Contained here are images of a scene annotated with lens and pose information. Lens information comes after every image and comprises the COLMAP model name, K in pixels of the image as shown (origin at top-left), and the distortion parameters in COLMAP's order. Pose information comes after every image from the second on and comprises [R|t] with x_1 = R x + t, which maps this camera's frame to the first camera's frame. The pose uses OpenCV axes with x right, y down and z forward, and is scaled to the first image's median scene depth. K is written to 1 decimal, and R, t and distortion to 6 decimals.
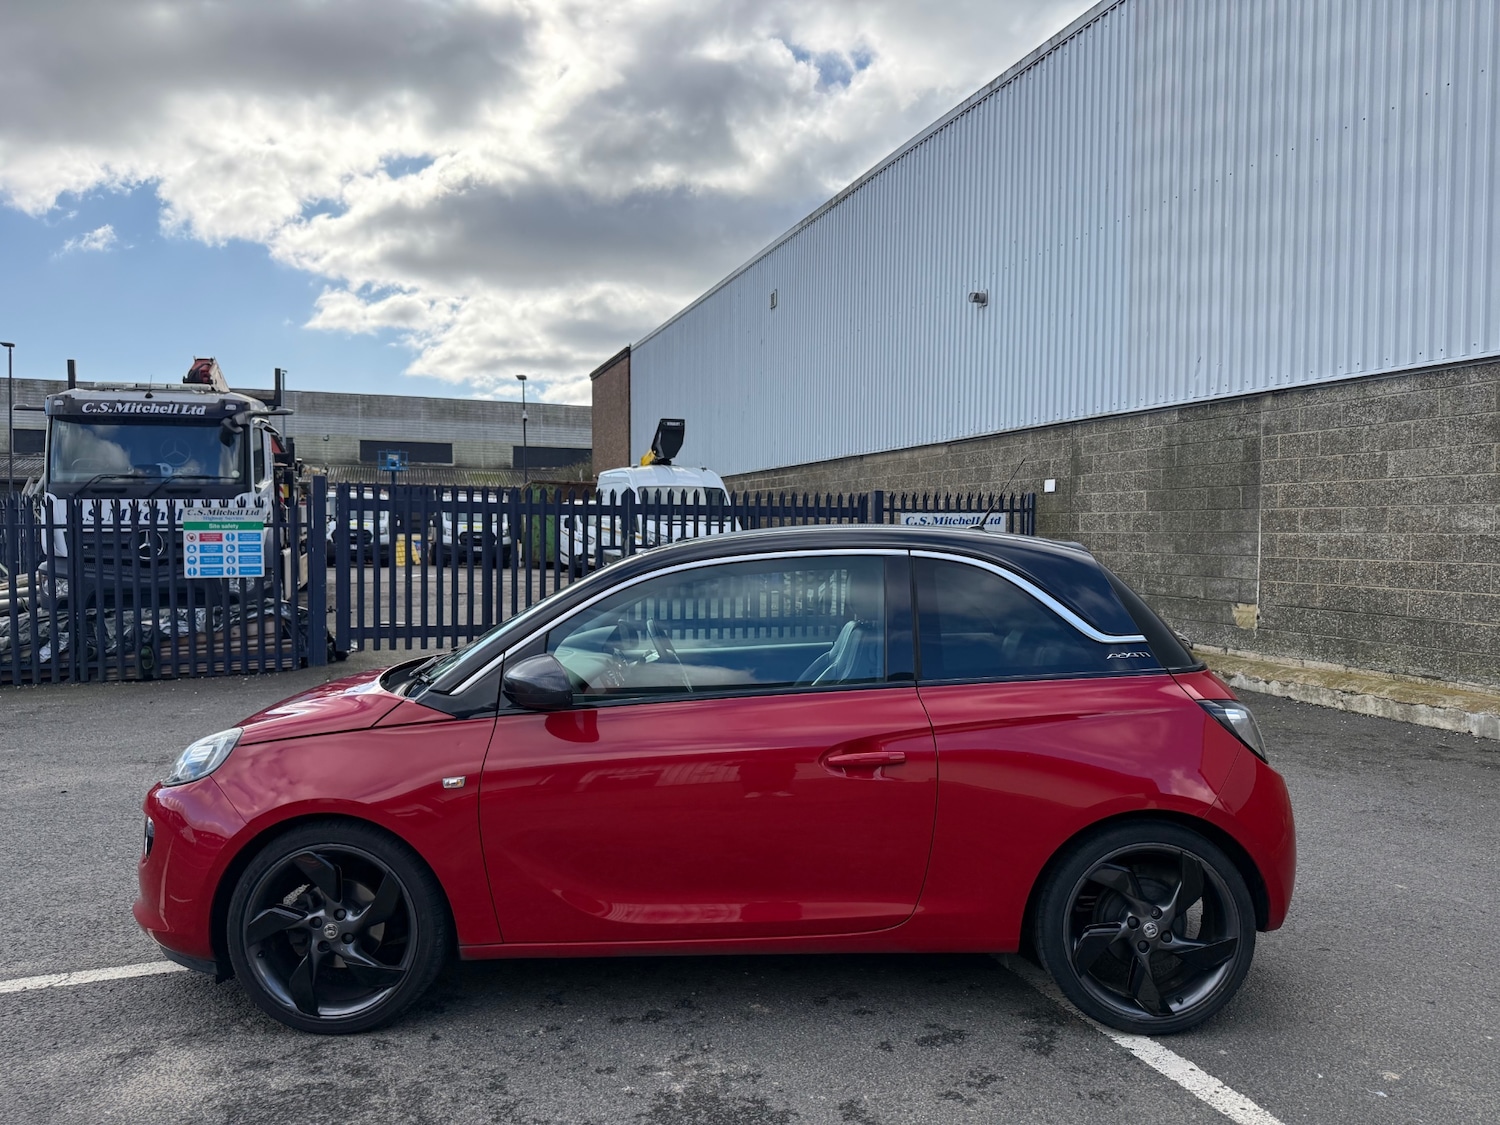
lens RADIAL K [[1052.3, 0, 750.5], [0, 1052.3, 568.6], [0, 0, 1]] dist [0.014472, -0.019804]
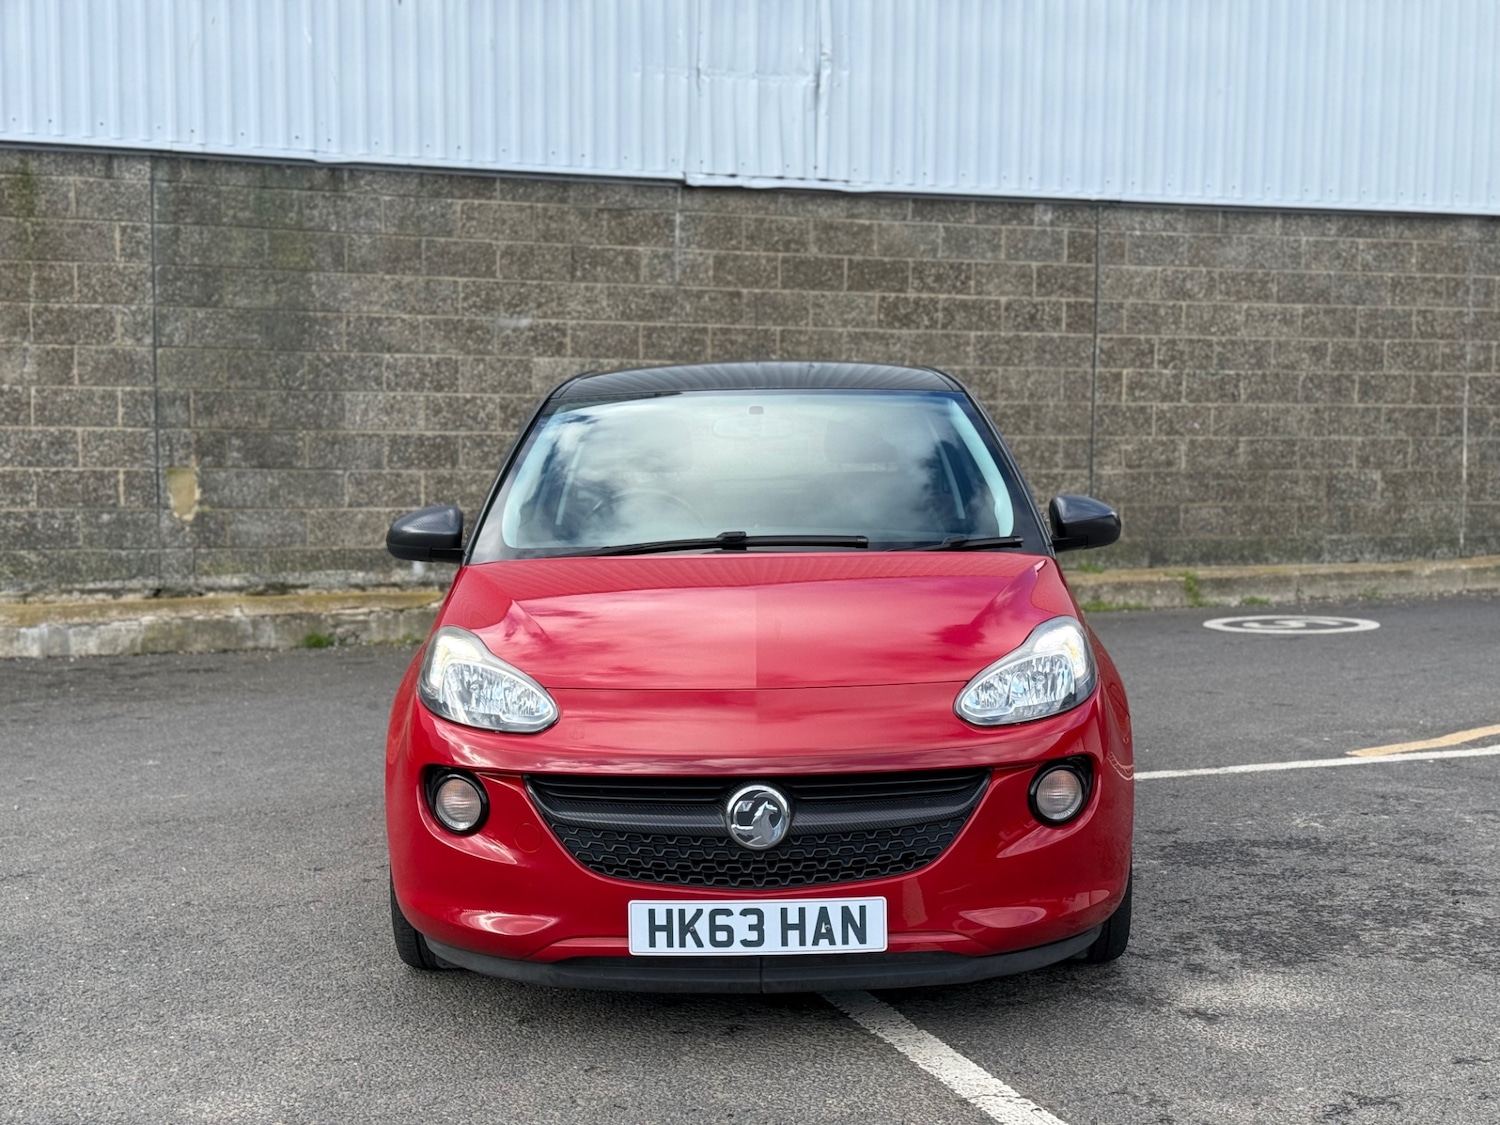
lens RADIAL K [[2063.2, 0, 765.2], [0, 2063.2, 564.0], [0, 0, 1]] dist [0.193236, -0.376380]
pose [[-0.004864, -0.070185, 0.997522, -0.586216], [0.028324, 0.997124, 0.070295, 0.002234], [-0.999587, 0.028596, -0.002862, 0.366754]]
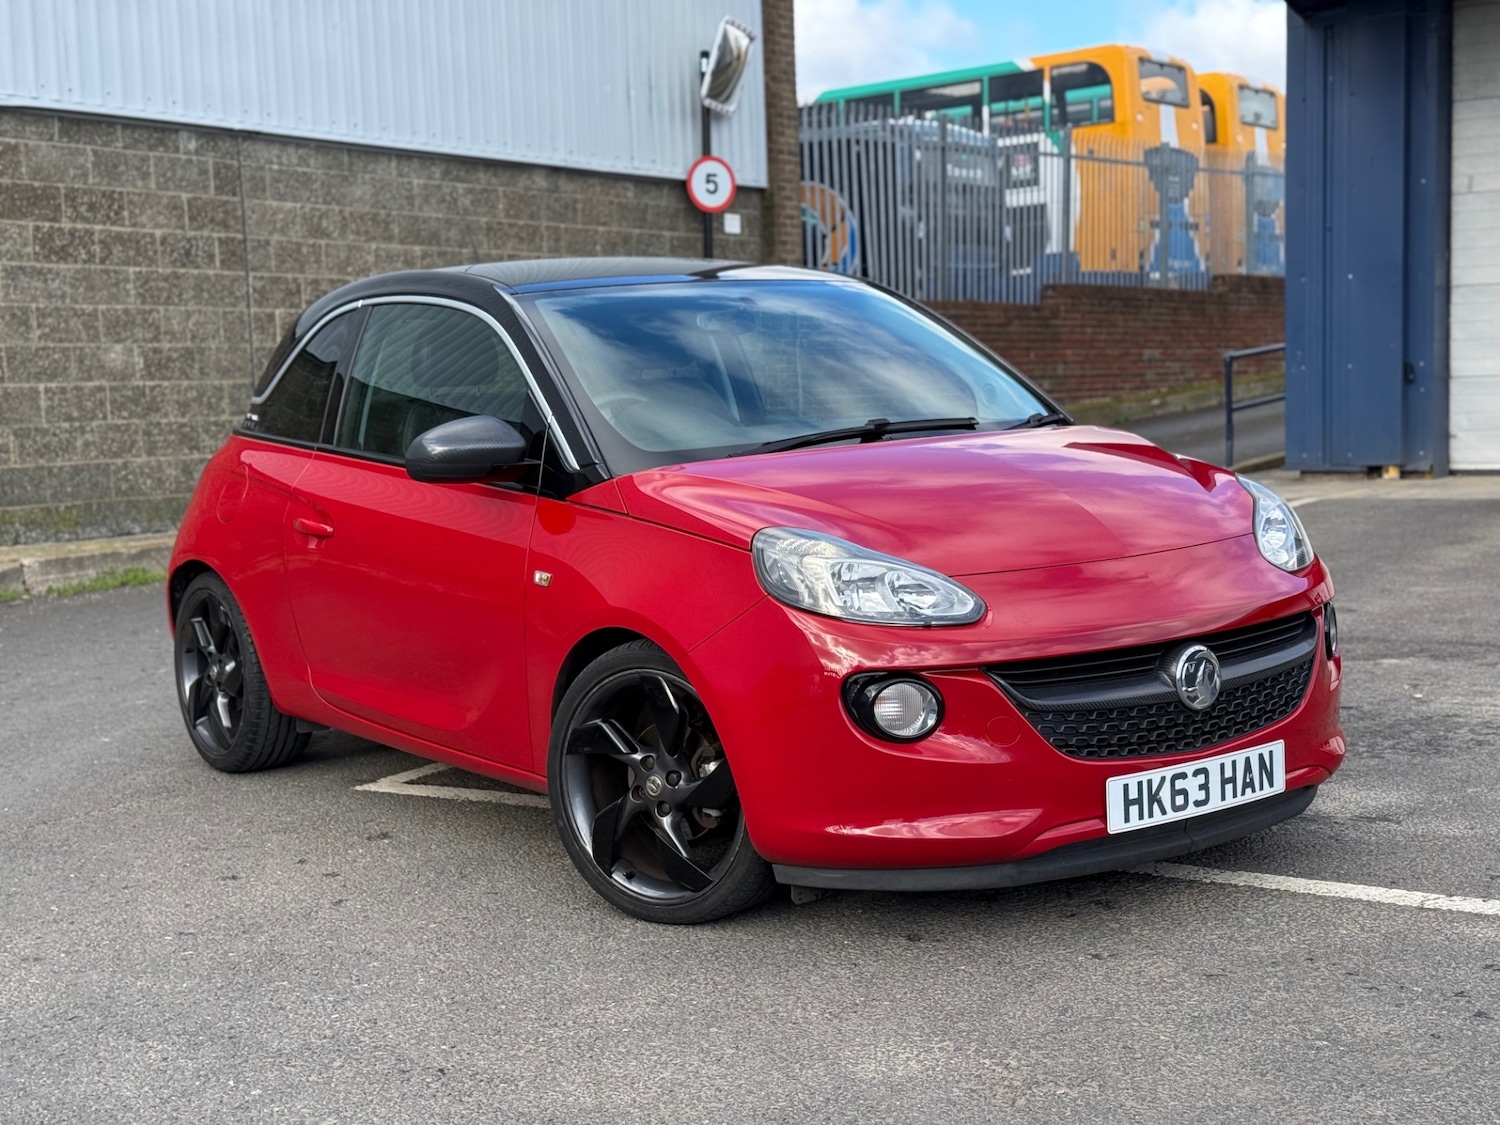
lens RADIAL K [[2063.2, 0, 765.2], [0, 2063.2, 564.0], [0, 0, 1]] dist [0.193236, -0.376380]
pose [[-0.597922, -0.054865, 0.799674, -0.462121], [0.058648, 0.991986, 0.111911, 0.007209], [-0.799406, 0.113813, -0.589912, 0.669663]]
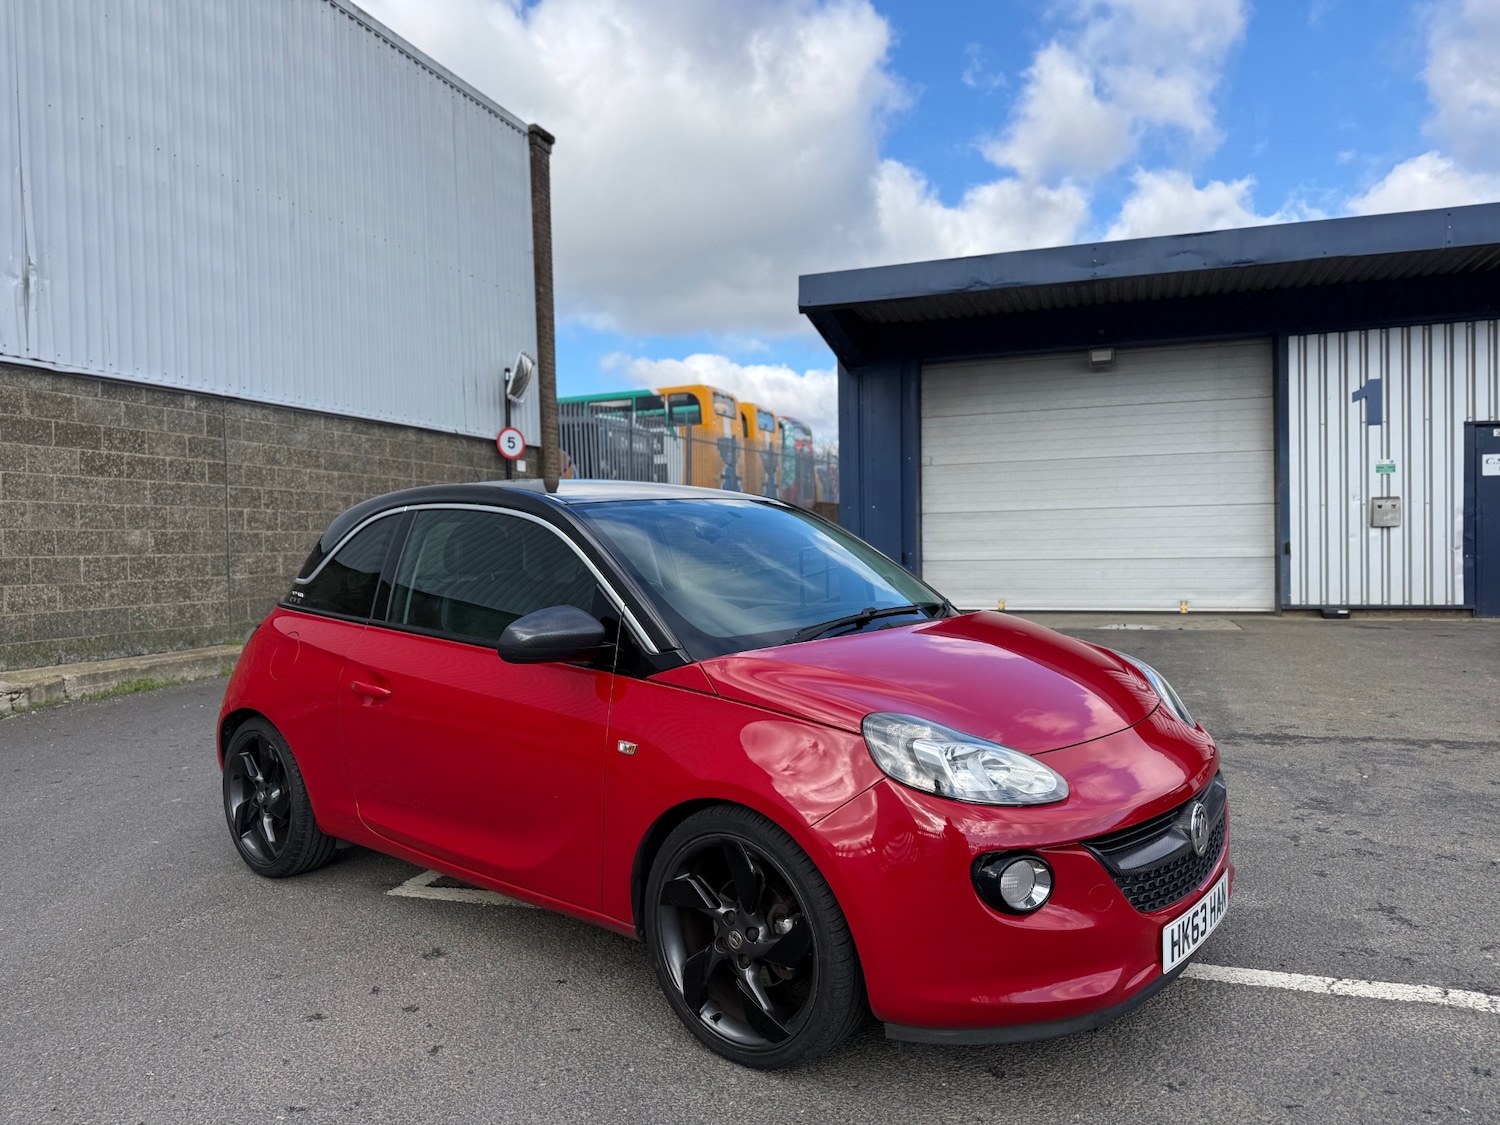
lens RADIAL K [[1052.3, 0, 750.5], [0, 1052.3, 568.6], [0, 0, 1]] dist [0.014472, -0.019804]
pose [[-0.779753, -0.004223, 0.626072, -0.265442], [0.036657, 0.997954, 0.052387, 0.000019], [-0.625013, 0.063799, -0.778003, 0.626455]]
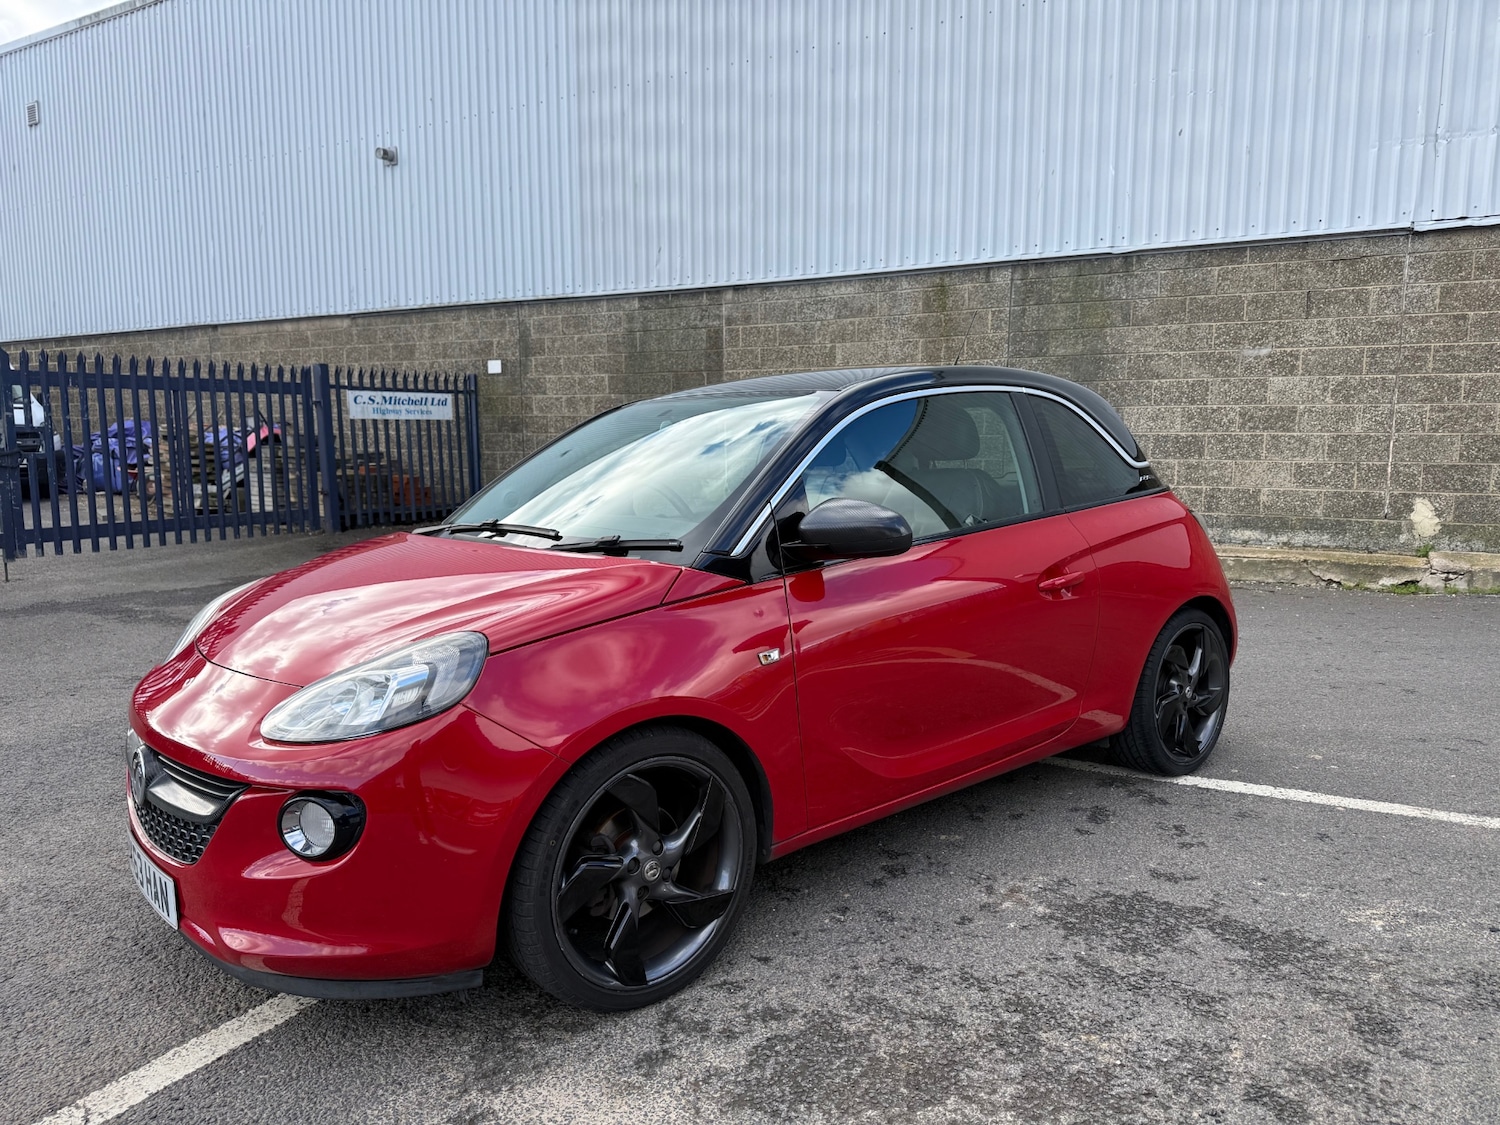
lens RADIAL K [[1057.6, 0, 753.0], [0, 1057.6, 567.0], [0, 0, 1]] dist [0.027746, -0.034986]
pose [[0.758651, -0.088926, 0.645399, -0.235484], [0.027513, 0.994130, 0.104635, 0.013519], [-0.650916, -0.061625, 0.756645, 0.111715]]
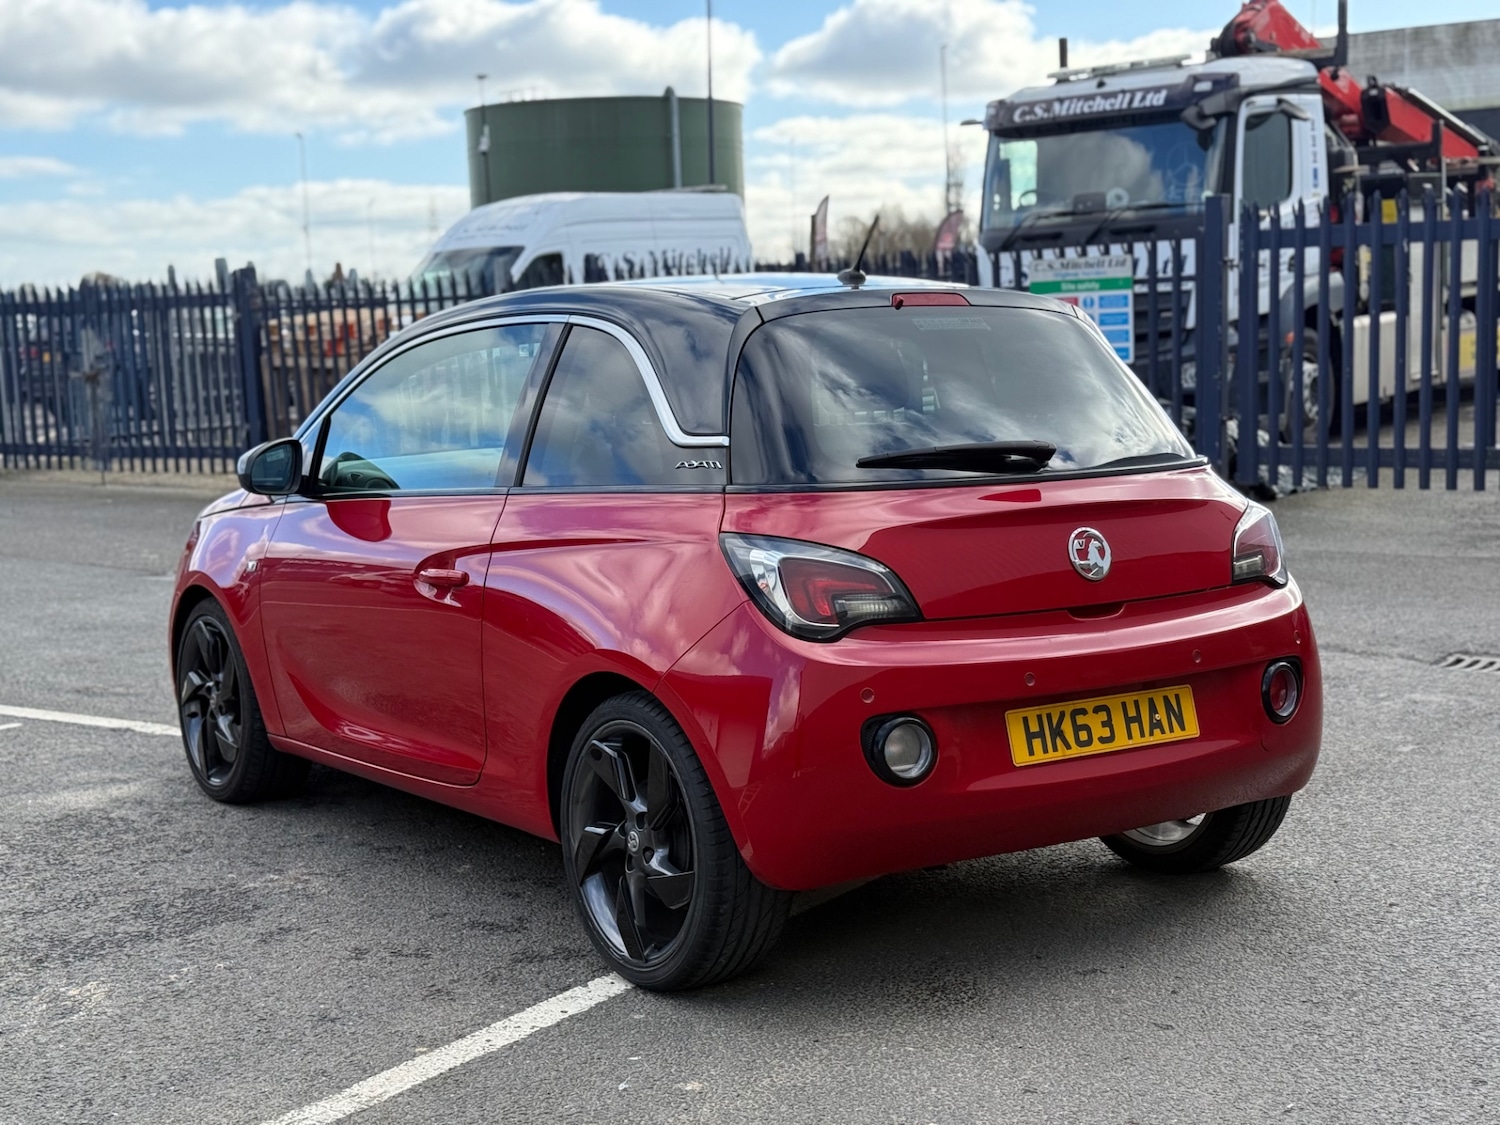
lens RADIAL K [[2068.7, 0, 750.0], [0, 2068.7, 562.5], [0, 0, 1]] dist [0.190716, -0.302651]
pose [[0.576478, 0.071703, -0.813961, 0.447203], [0.009447, 0.995491, 0.094384, 0.006566], [0.817058, -0.062100, 0.573201, 0.077219]]
